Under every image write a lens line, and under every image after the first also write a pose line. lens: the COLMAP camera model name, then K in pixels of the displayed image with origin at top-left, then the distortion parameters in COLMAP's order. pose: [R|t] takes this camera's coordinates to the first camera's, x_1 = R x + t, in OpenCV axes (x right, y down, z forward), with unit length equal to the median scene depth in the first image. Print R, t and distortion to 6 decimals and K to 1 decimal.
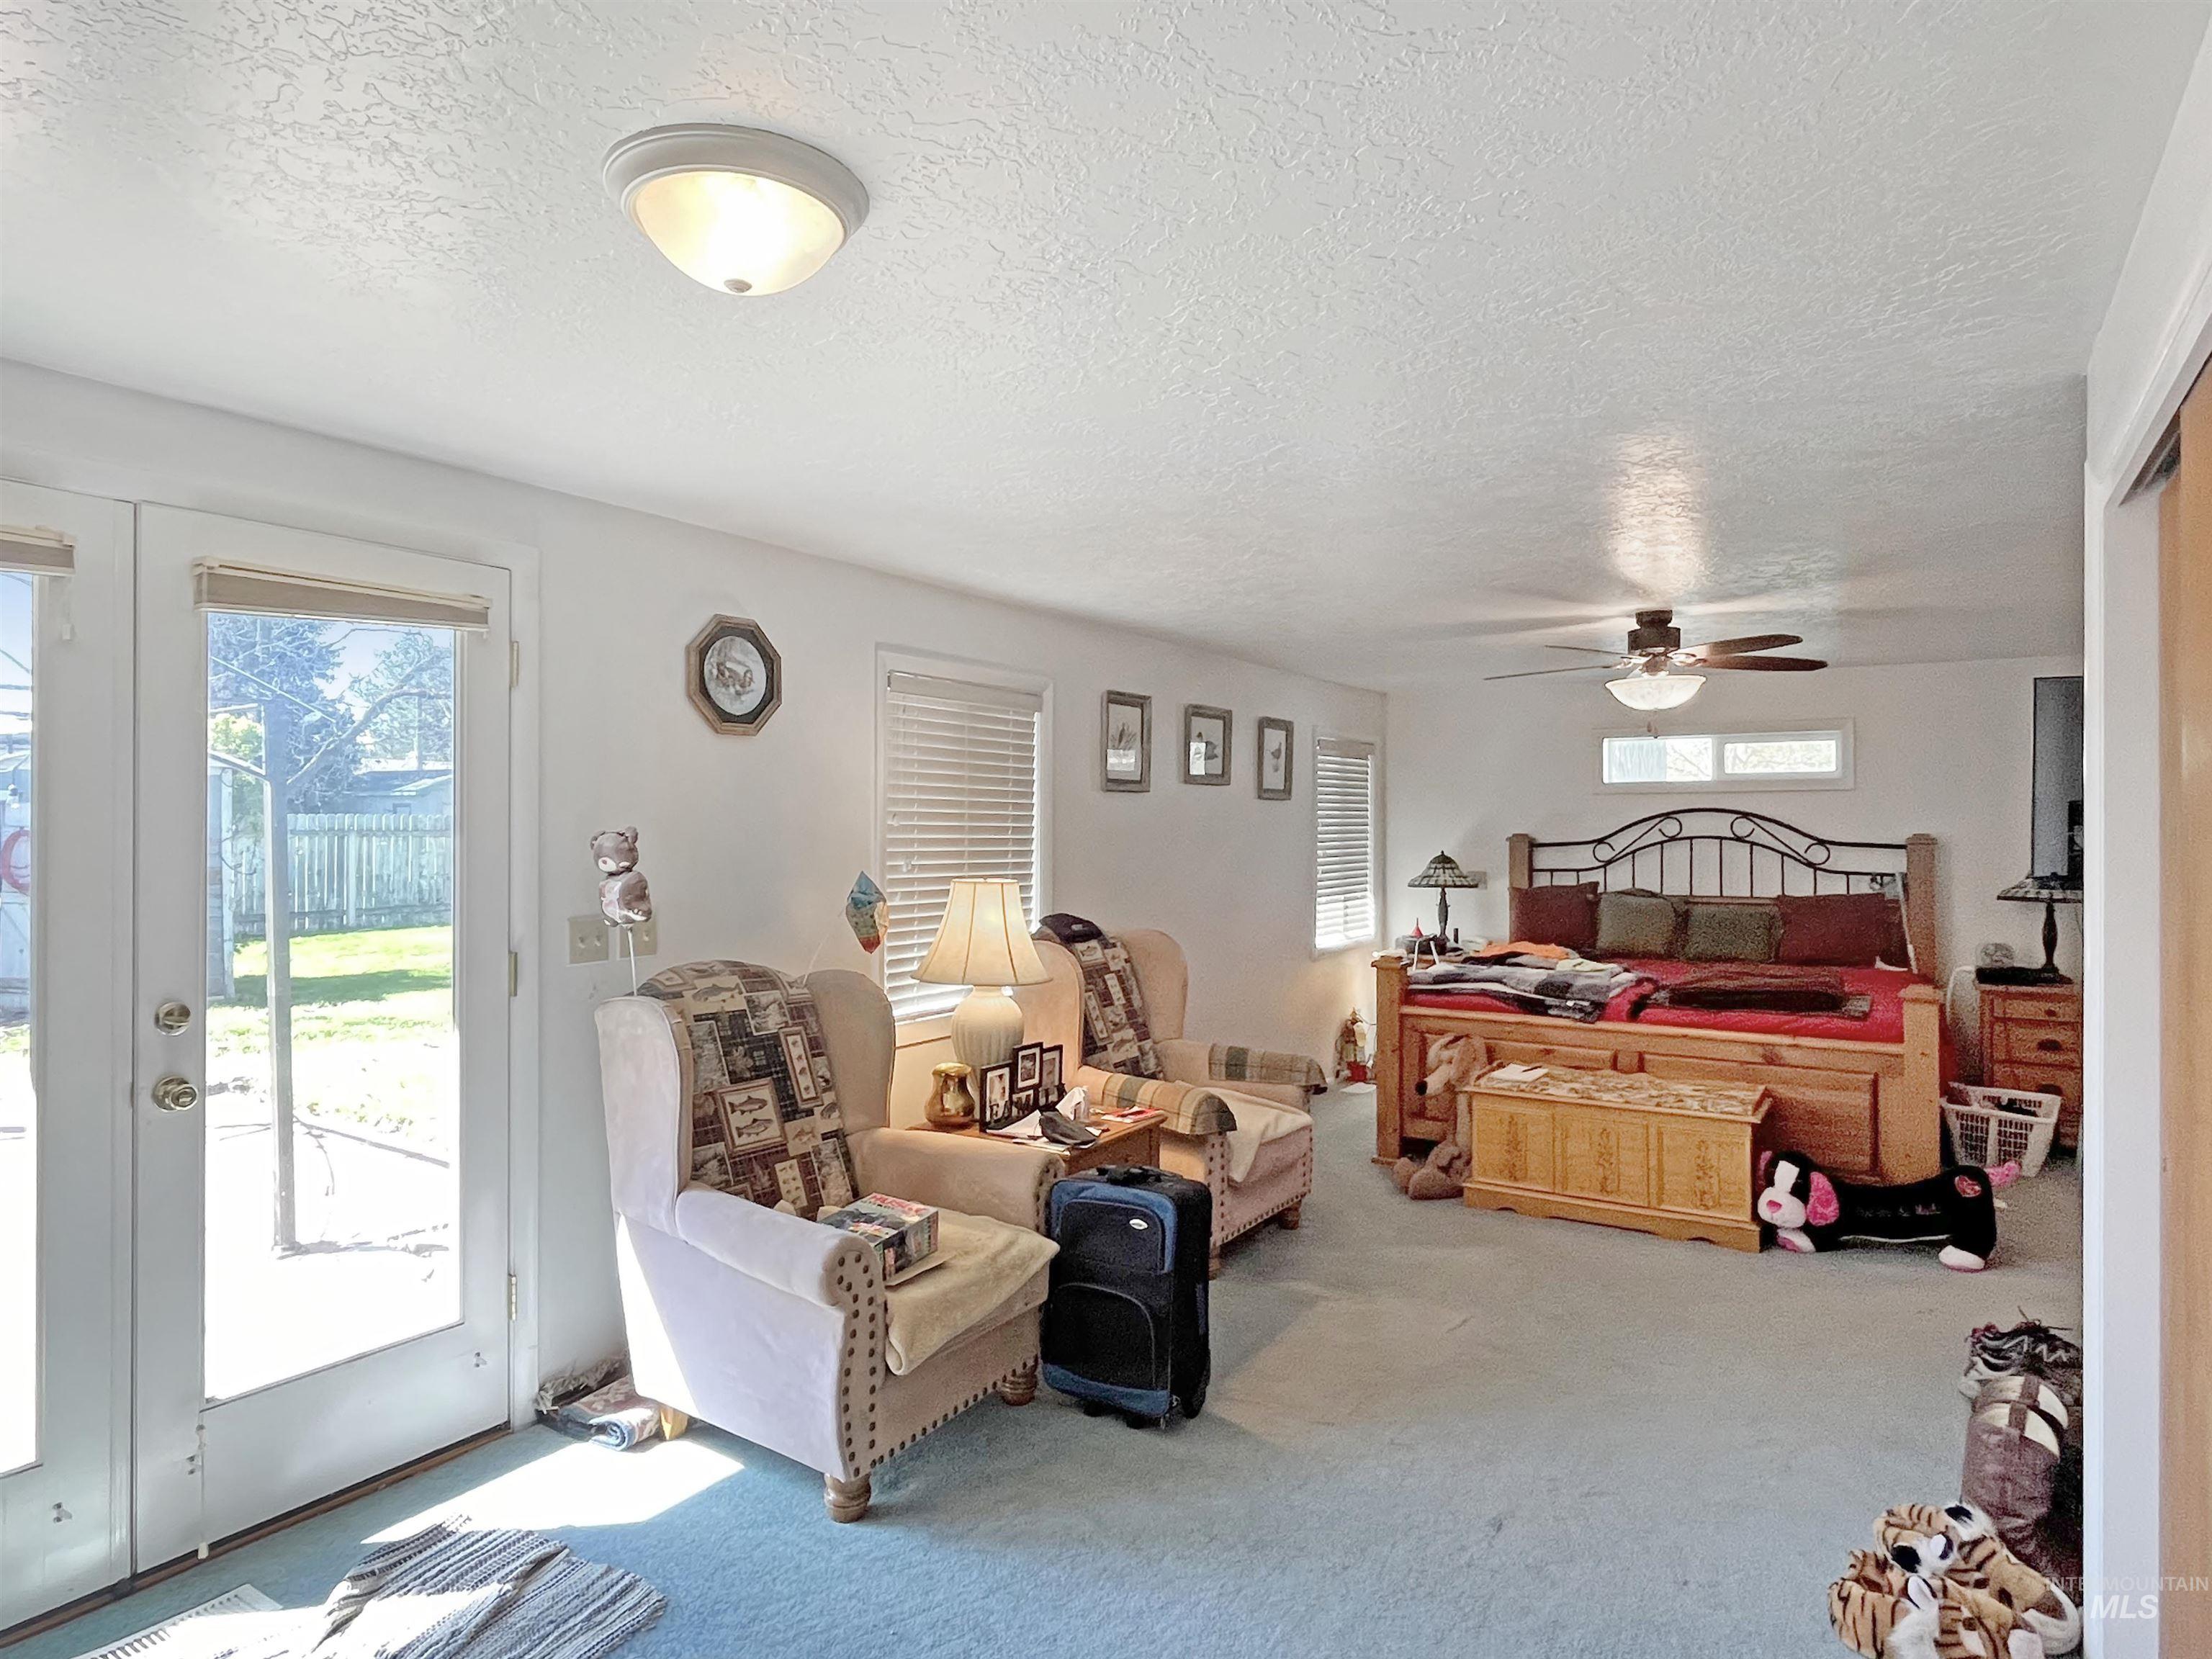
lens RADIAL K [[1299.4, 0, 1098.6], [0, 1299.4, 823.5], [0, 0, 1]] dist [0.000126, -0.001881]
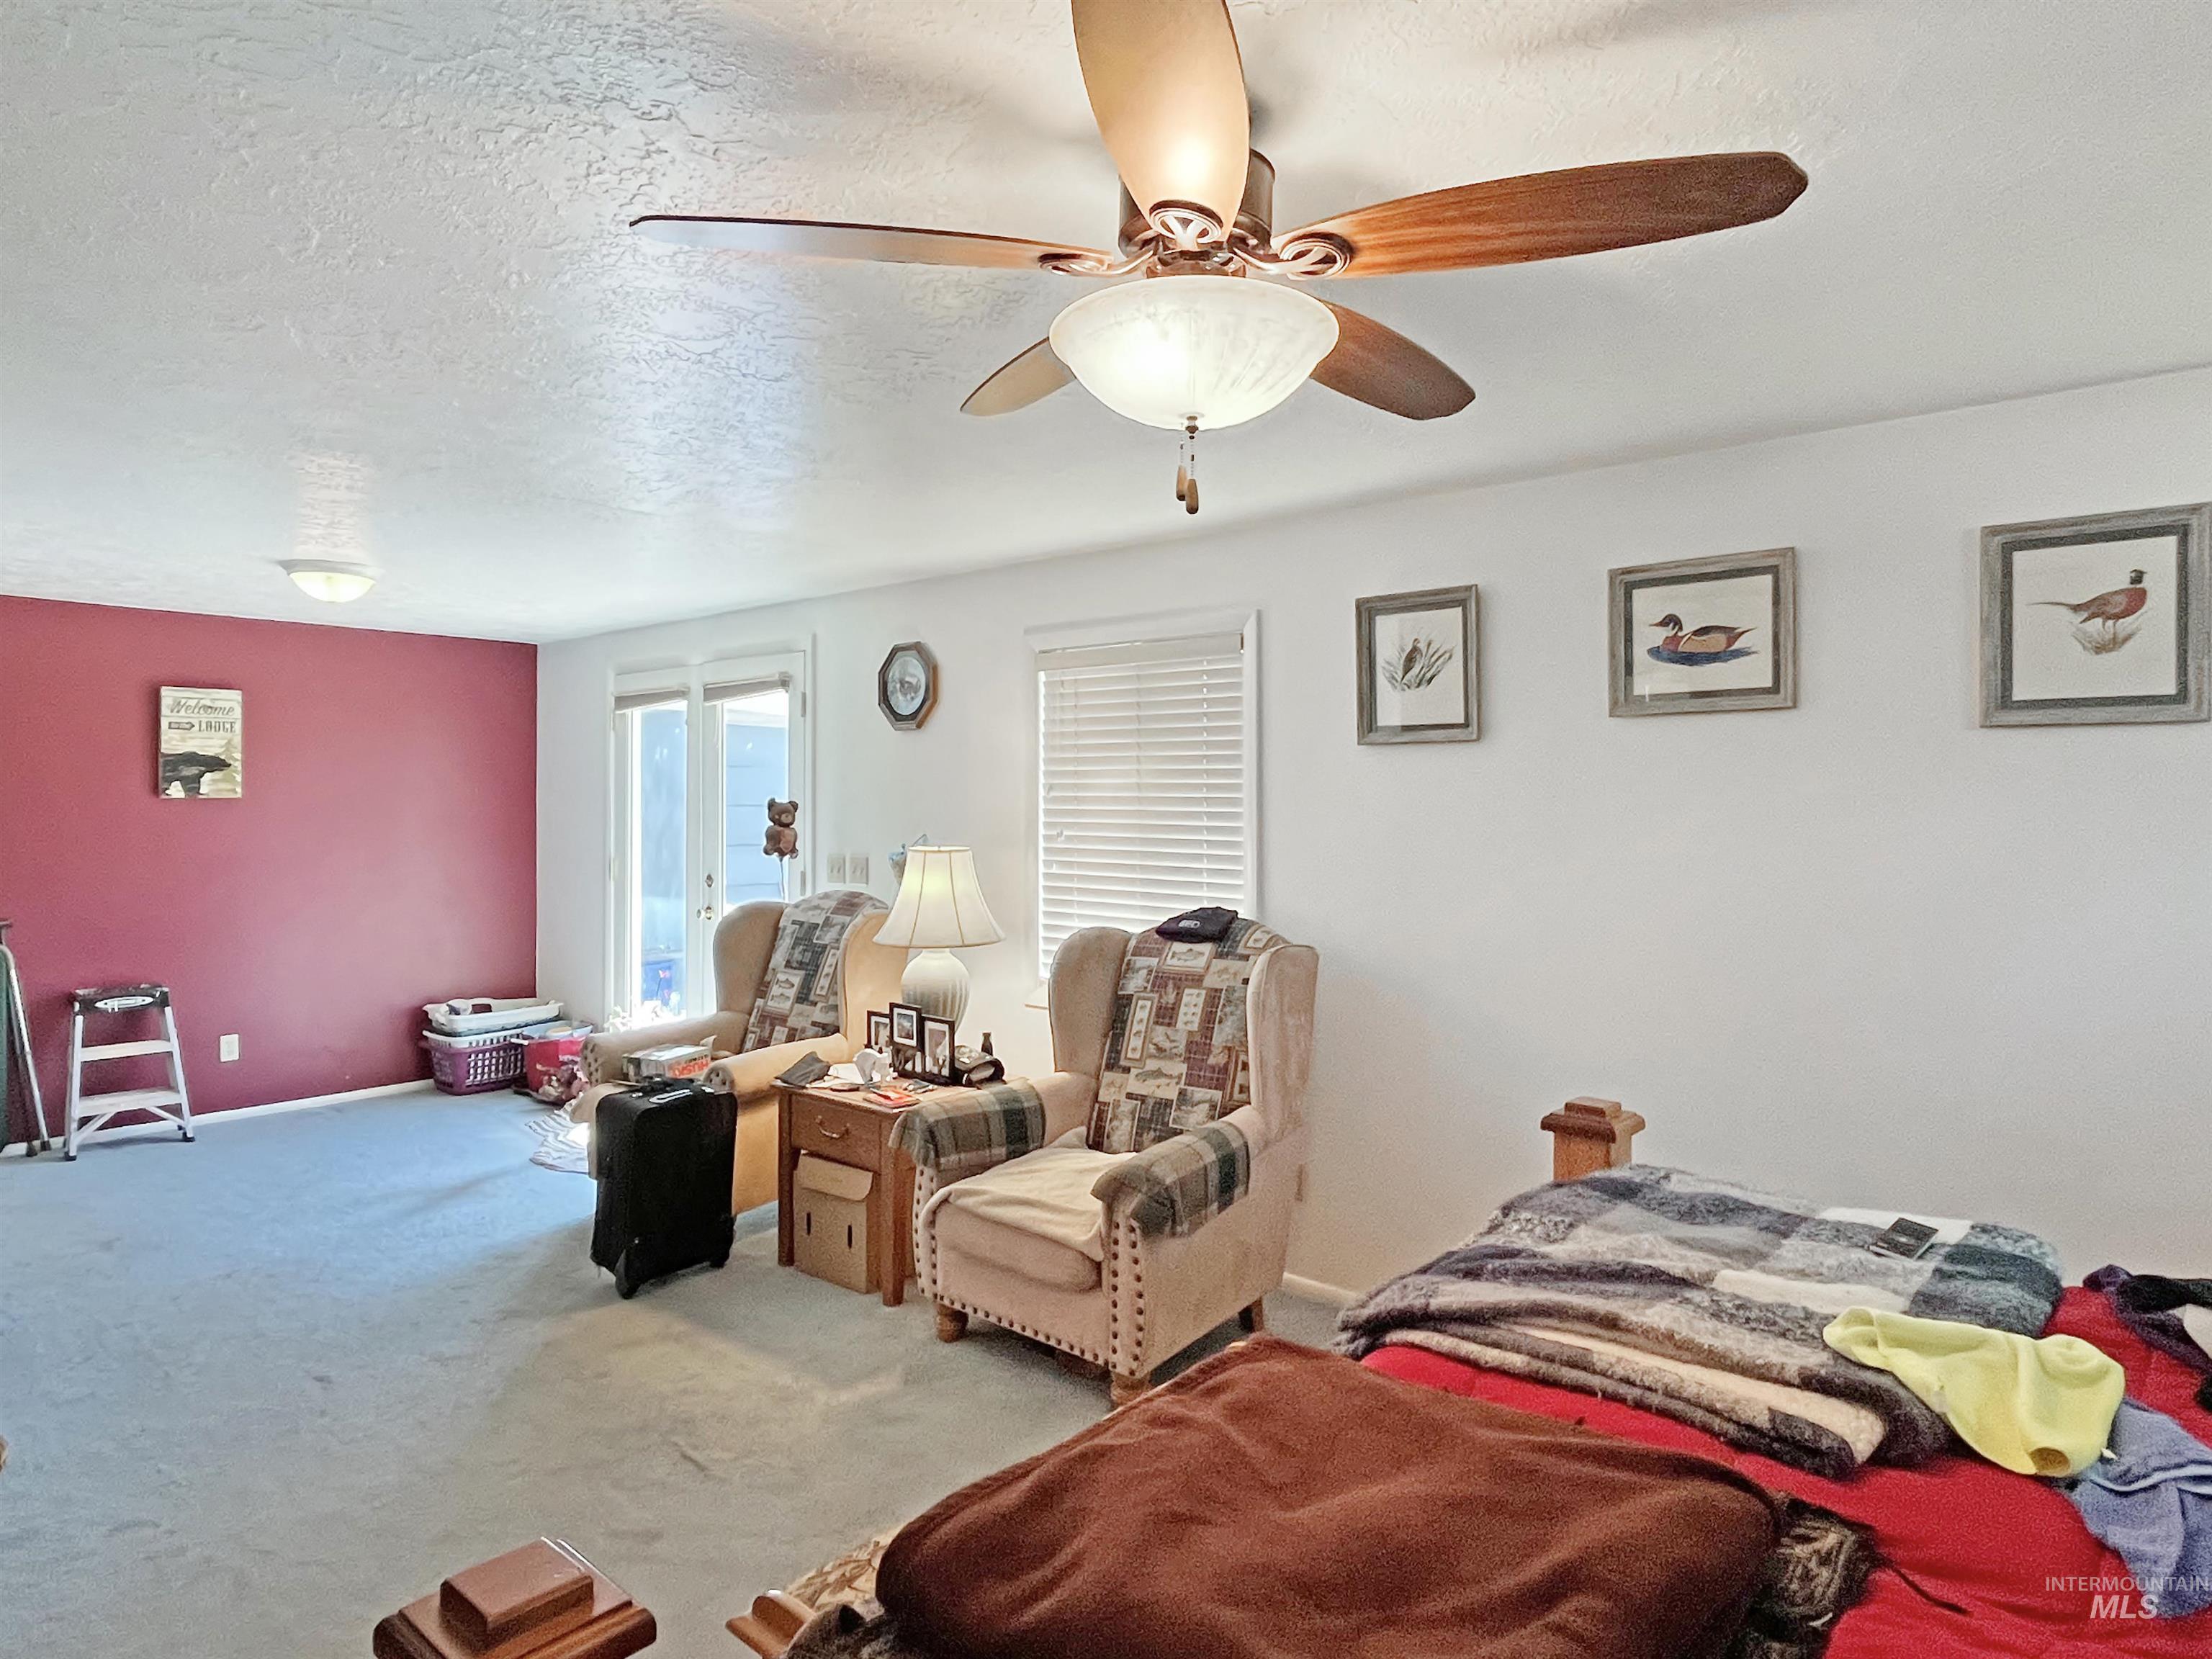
lens RADIAL K [[1299.4, 0, 1098.6], [0, 1299.4, 823.5], [0, 0, 1]] dist [0.000126, -0.001881]
pose [[-0.148654, 0.008919, -0.988849, 0.717457], [-0.003679, 0.999947, 0.009572, 0.010549], [0.988882, 0.005060, -0.148613, 0.981645]]
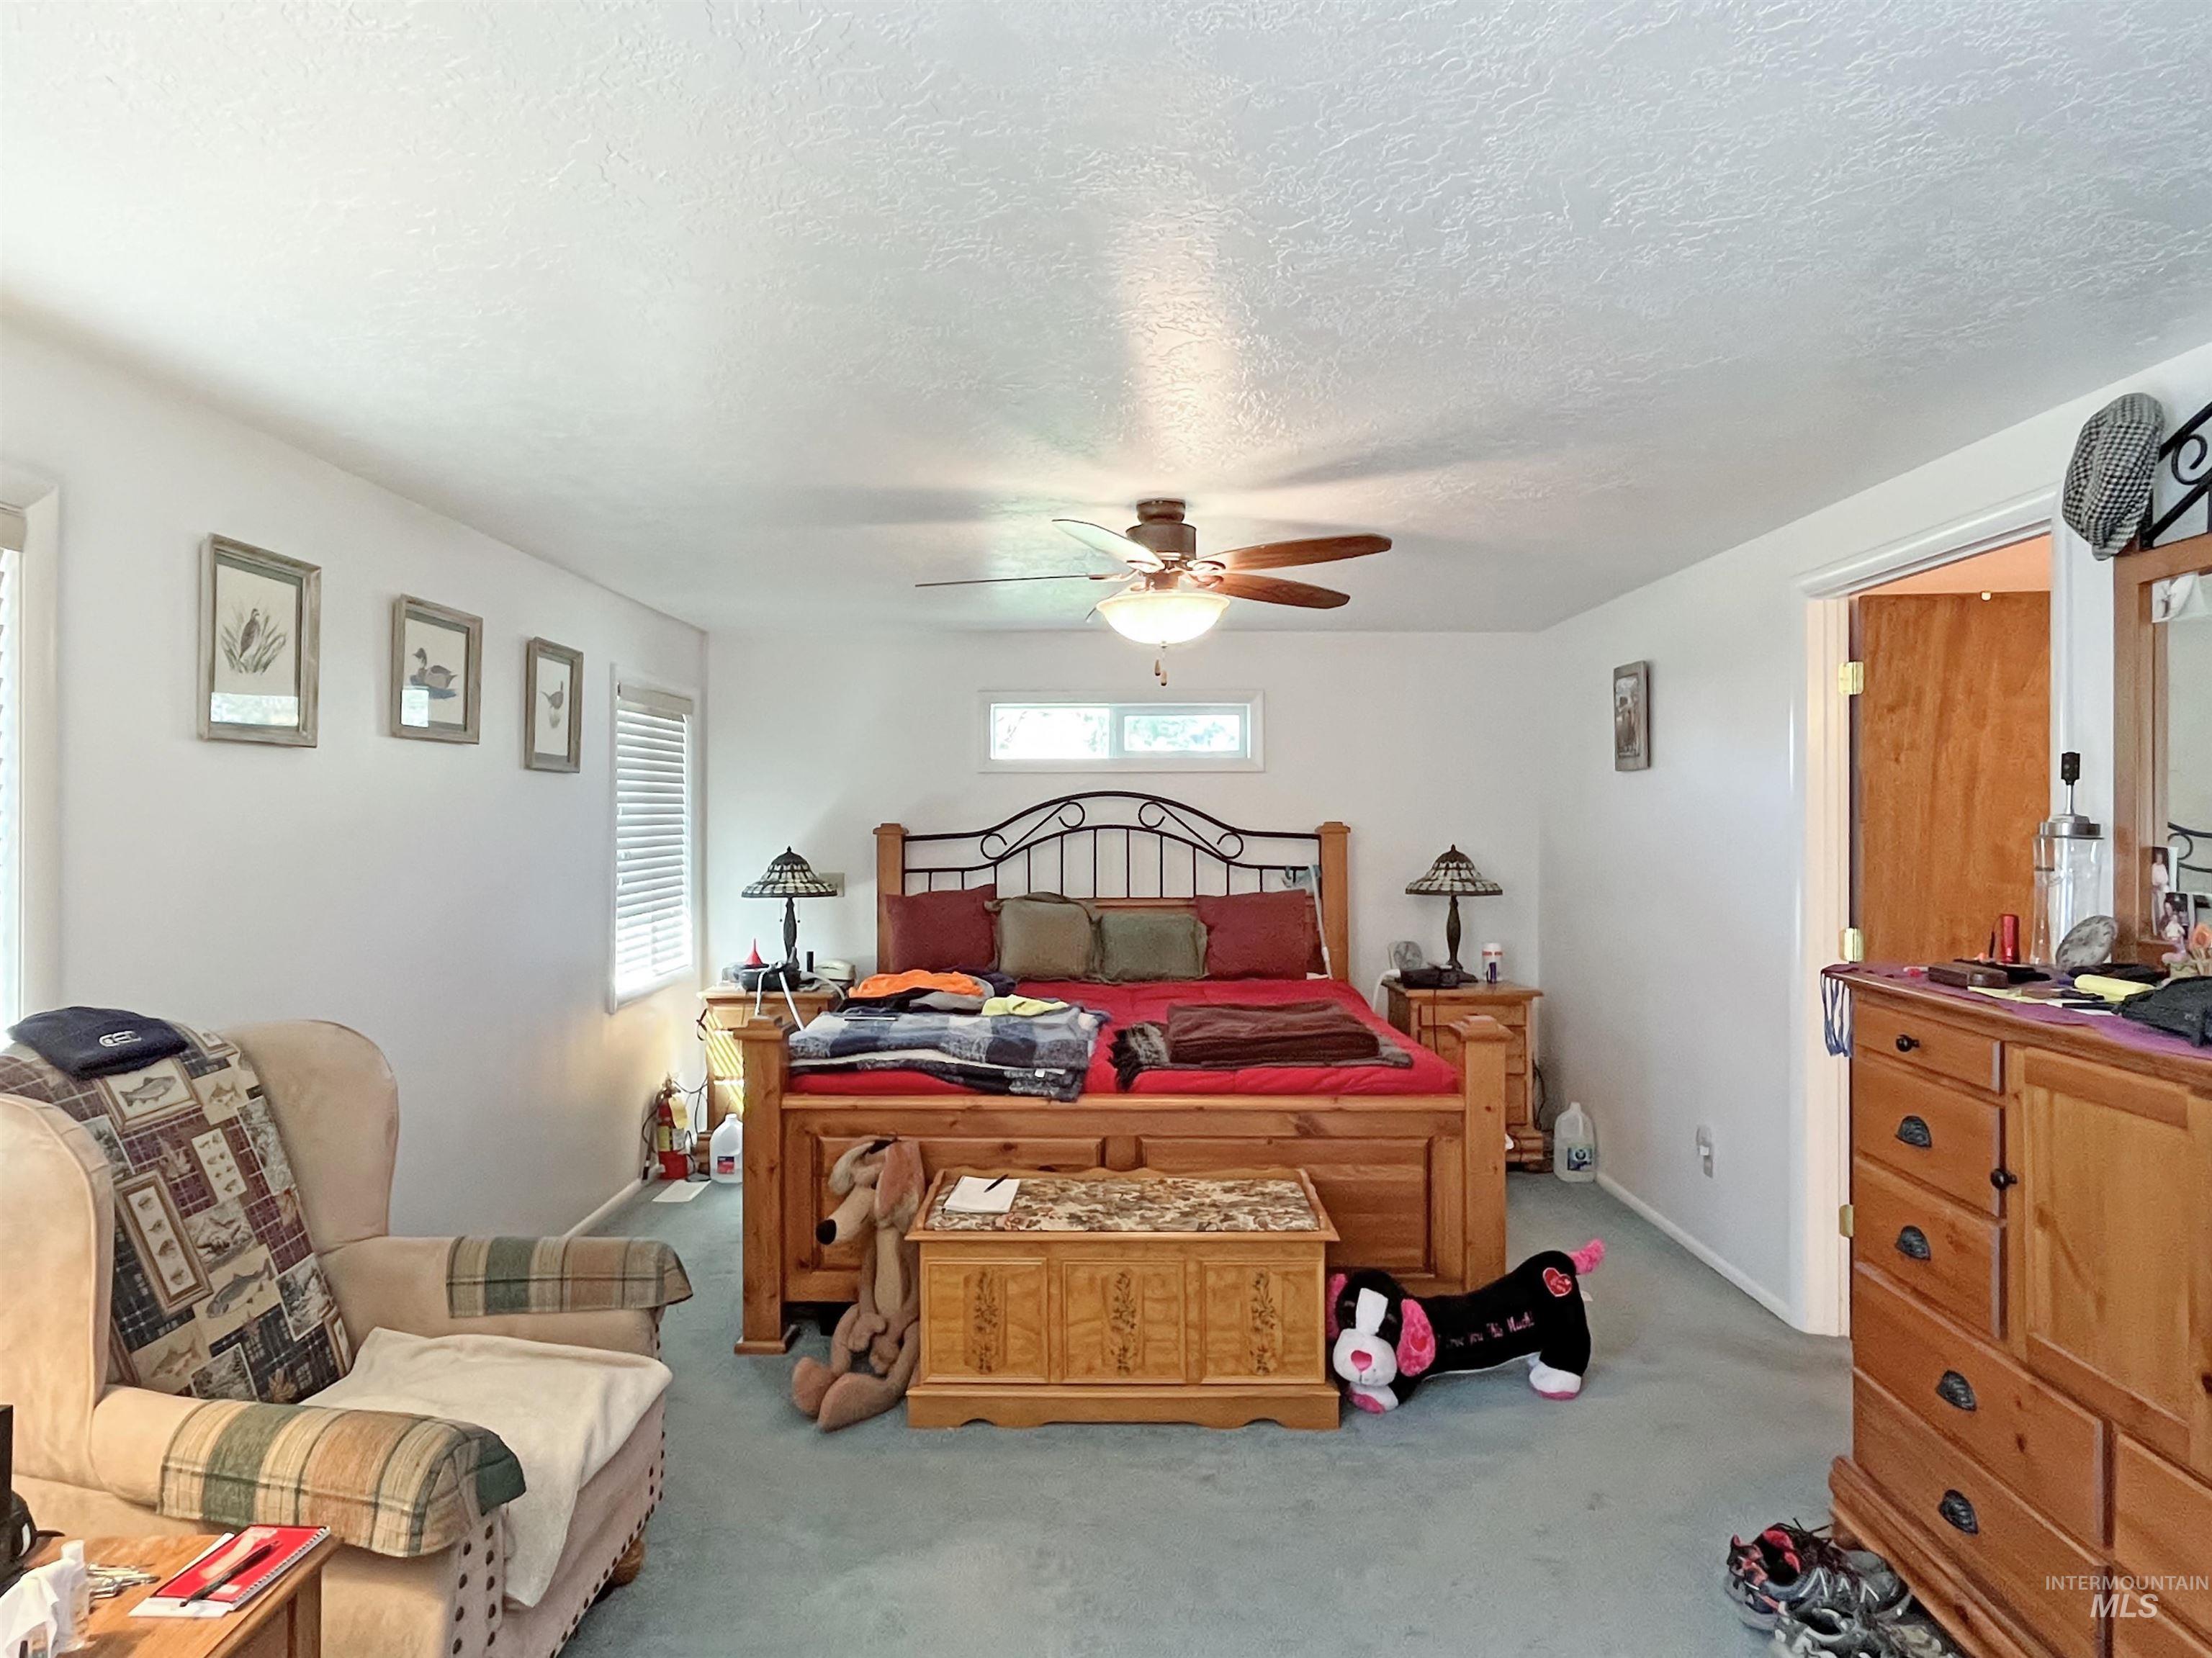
lens RADIAL K [[1299.3, 0, 1098.6], [0, 1299.3, 823.0], [0, 0, 1]] dist [0.000126, -0.001881]
pose [[0.846007, -0.004215, 0.533155, 0.028849], [0.000983, 0.999979, 0.006346, 0.003833], [-0.533170, -0.004845, 0.845994, 0.414714]]
